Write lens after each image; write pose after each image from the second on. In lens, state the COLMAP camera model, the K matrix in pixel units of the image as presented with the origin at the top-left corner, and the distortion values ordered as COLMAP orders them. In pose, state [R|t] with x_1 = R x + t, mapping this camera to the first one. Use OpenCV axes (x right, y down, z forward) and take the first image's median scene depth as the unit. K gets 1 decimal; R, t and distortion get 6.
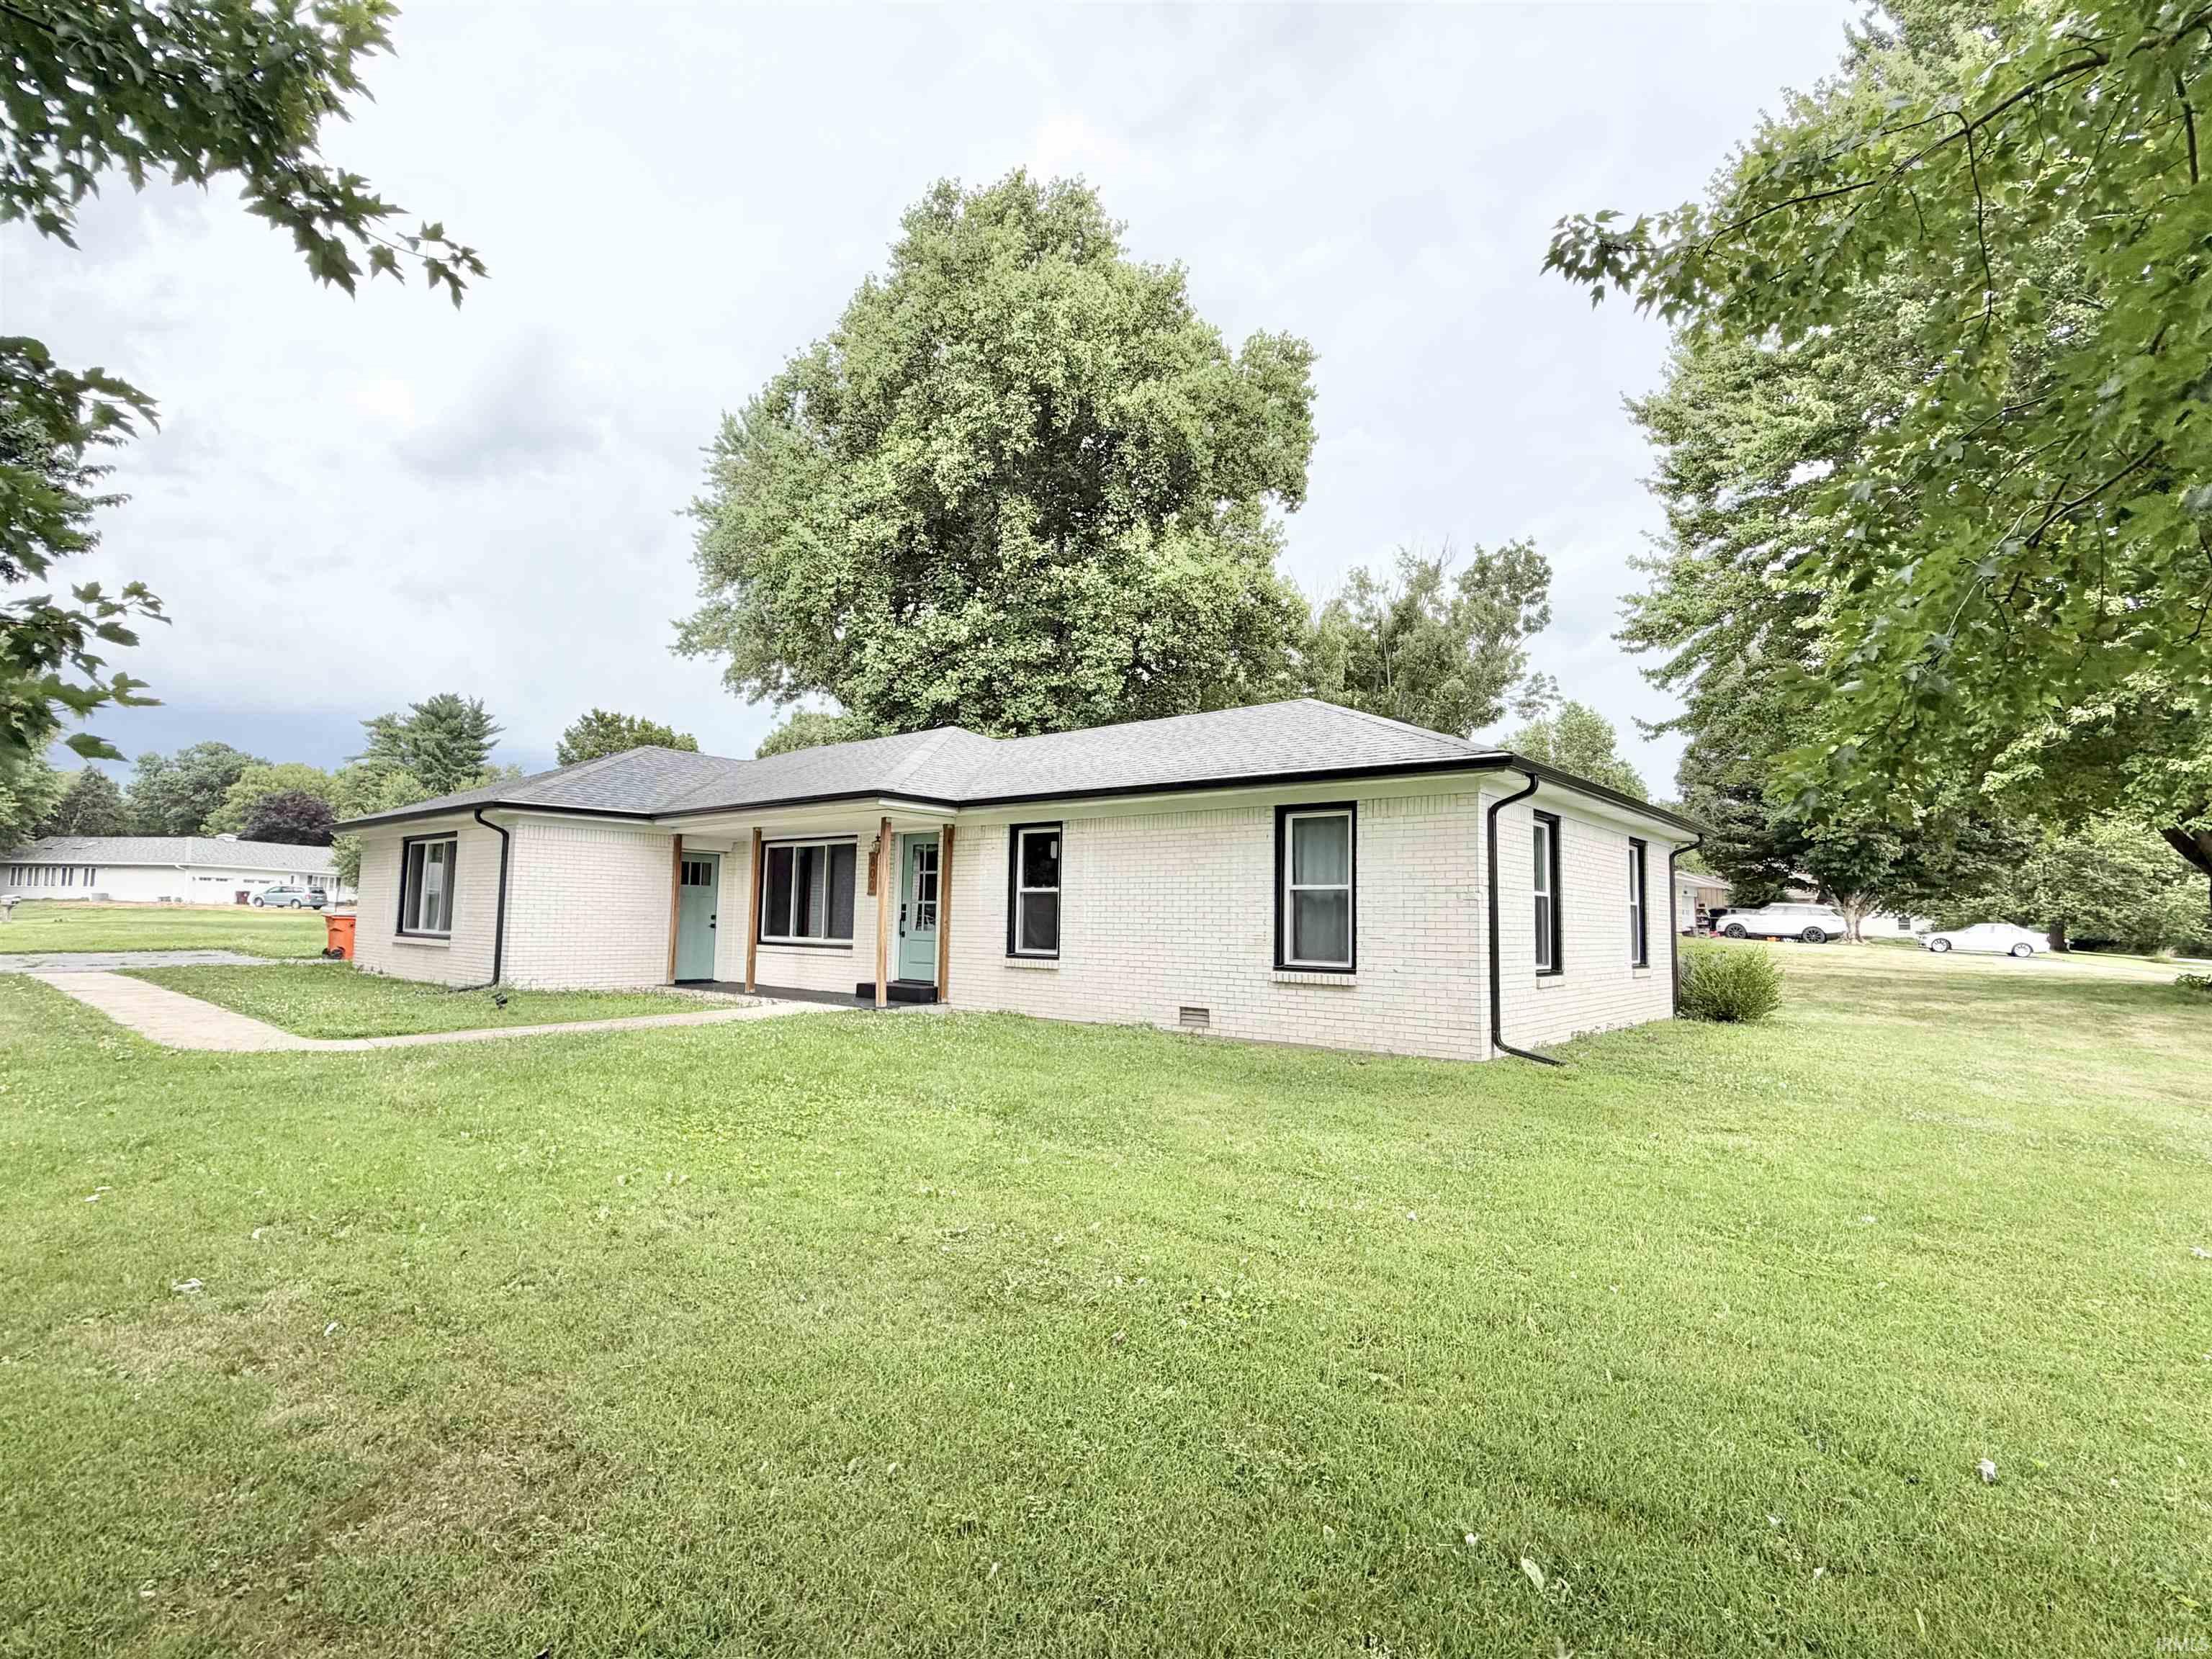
lens RADIAL K [[1053.9, 0, 1115.1], [0, 1053.9, 815.0], [0, 0, 1]] dist [0.000108, -0.000047]
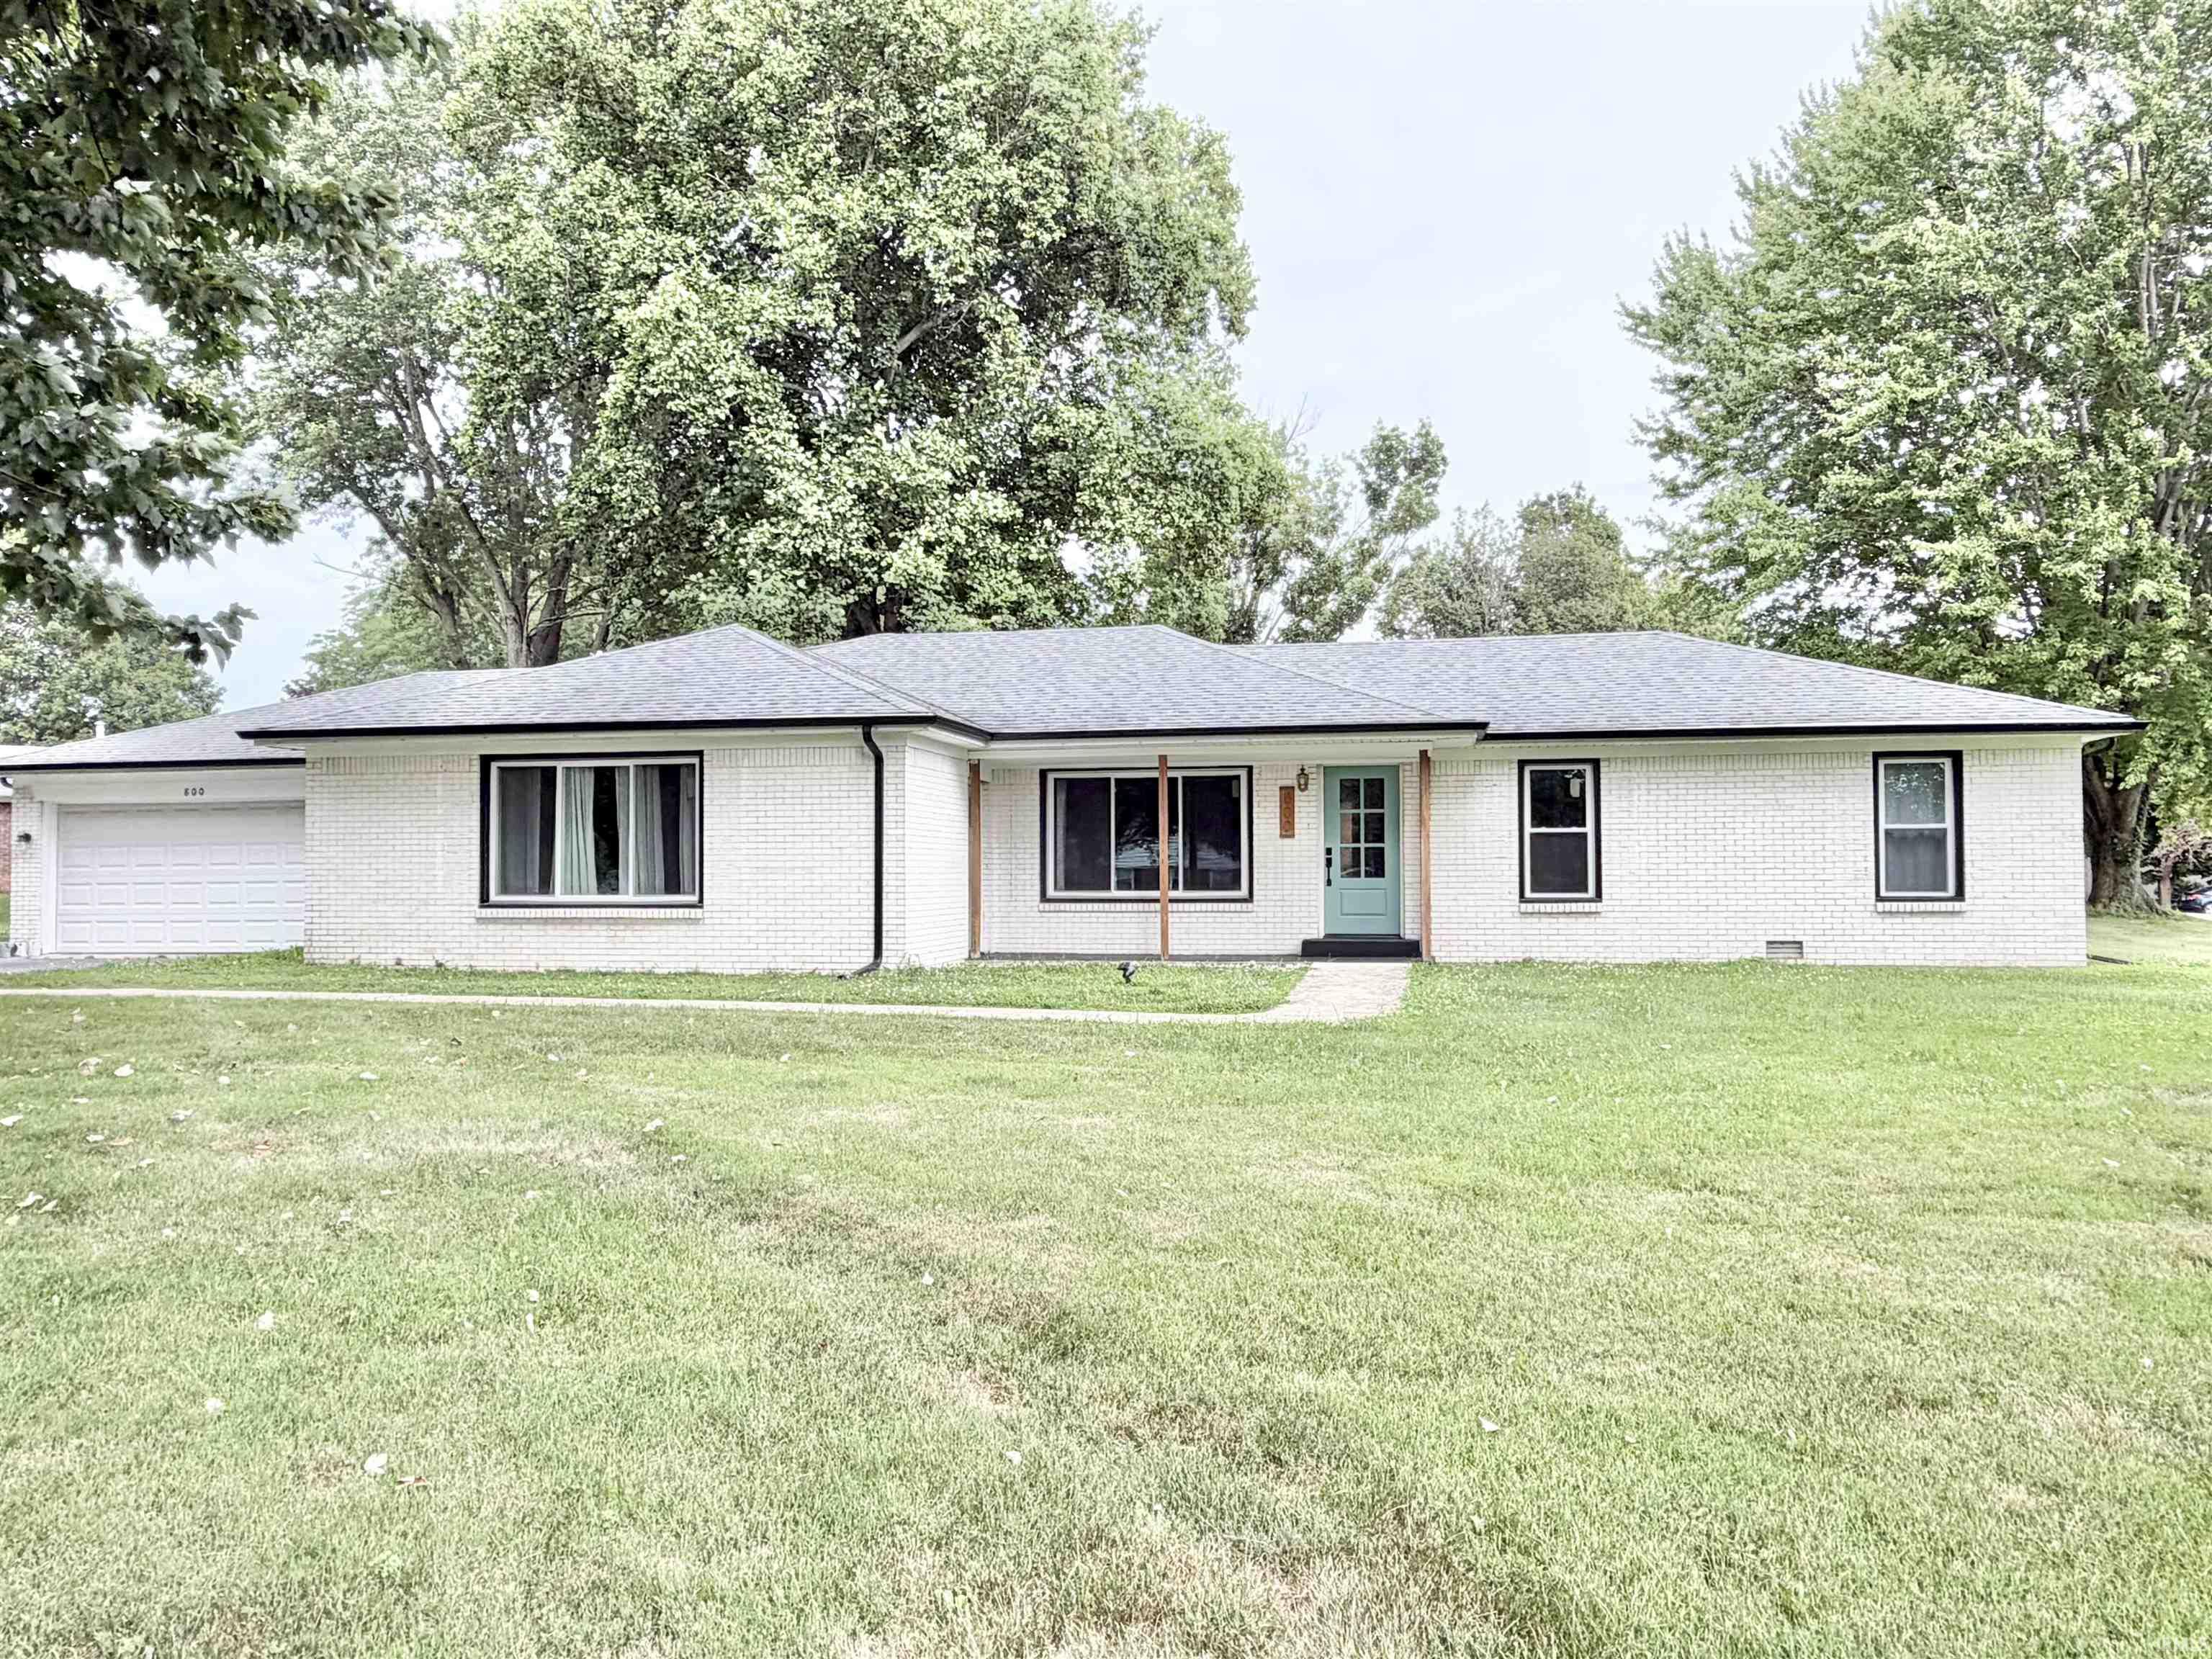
lens RADIAL K [[1545.2, 0, 1106.6], [0, 1545.2, 843.8], [0, 0, 1]] dist [-0.018972, -0.001251]
pose [[0.872129, -0.010654, 0.489160, -1.050196], [-0.029341, 0.996825, 0.074023, -0.006527], [-0.488396, -0.078910, 0.869047, -0.000746]]
